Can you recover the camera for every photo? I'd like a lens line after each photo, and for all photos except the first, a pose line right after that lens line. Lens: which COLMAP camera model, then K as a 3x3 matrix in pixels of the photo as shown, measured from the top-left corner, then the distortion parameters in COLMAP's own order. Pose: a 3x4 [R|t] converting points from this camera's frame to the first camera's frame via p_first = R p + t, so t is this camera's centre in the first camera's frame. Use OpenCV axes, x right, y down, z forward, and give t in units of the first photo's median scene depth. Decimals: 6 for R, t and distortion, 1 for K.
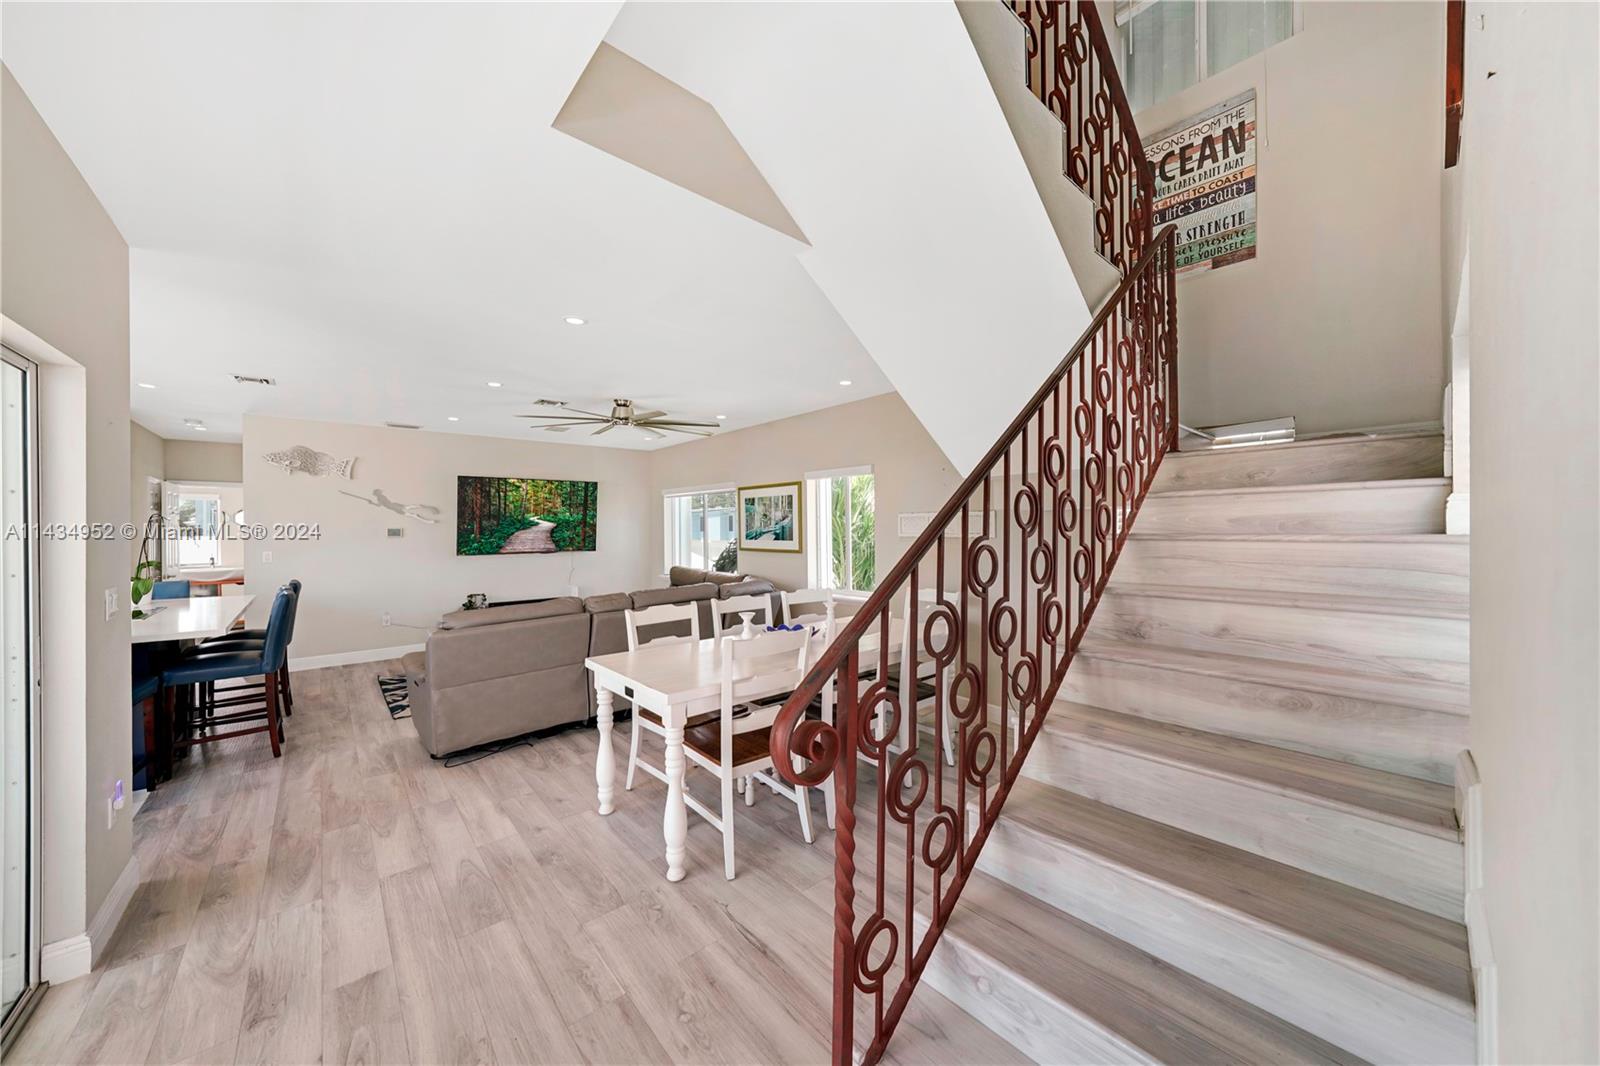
lens RADIAL K [[567.4, 0, 810.6], [0, 567.4, 532.3], [0, 0, 1]] dist [-0.015521, 0.004137]
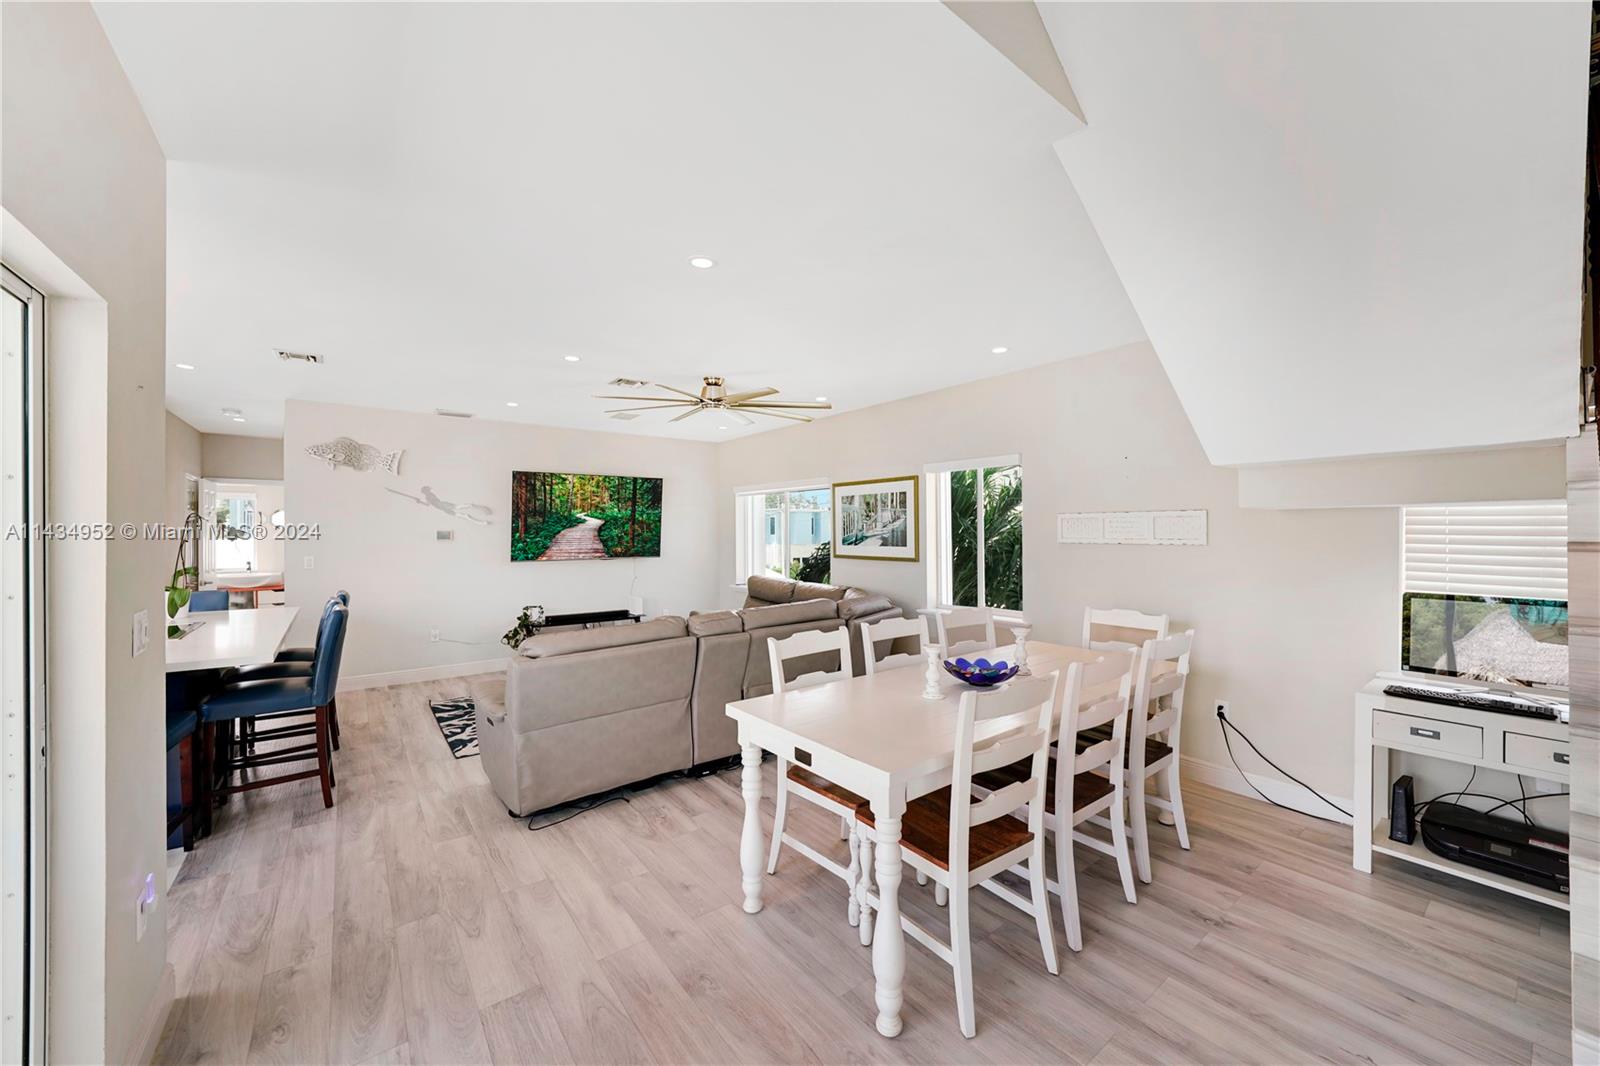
lens RADIAL K [[609.4, 0, 809.6], [0, 609.4, 533.9], [0, 0, 1]] dist [-0.016515, 0.002667]
pose [[0.997992, 0.002393, -0.063301, -0.164680], [-0.002590, 0.999992, -0.003026, -0.000872], [0.063293, 0.003184, 0.997990, 0.137780]]
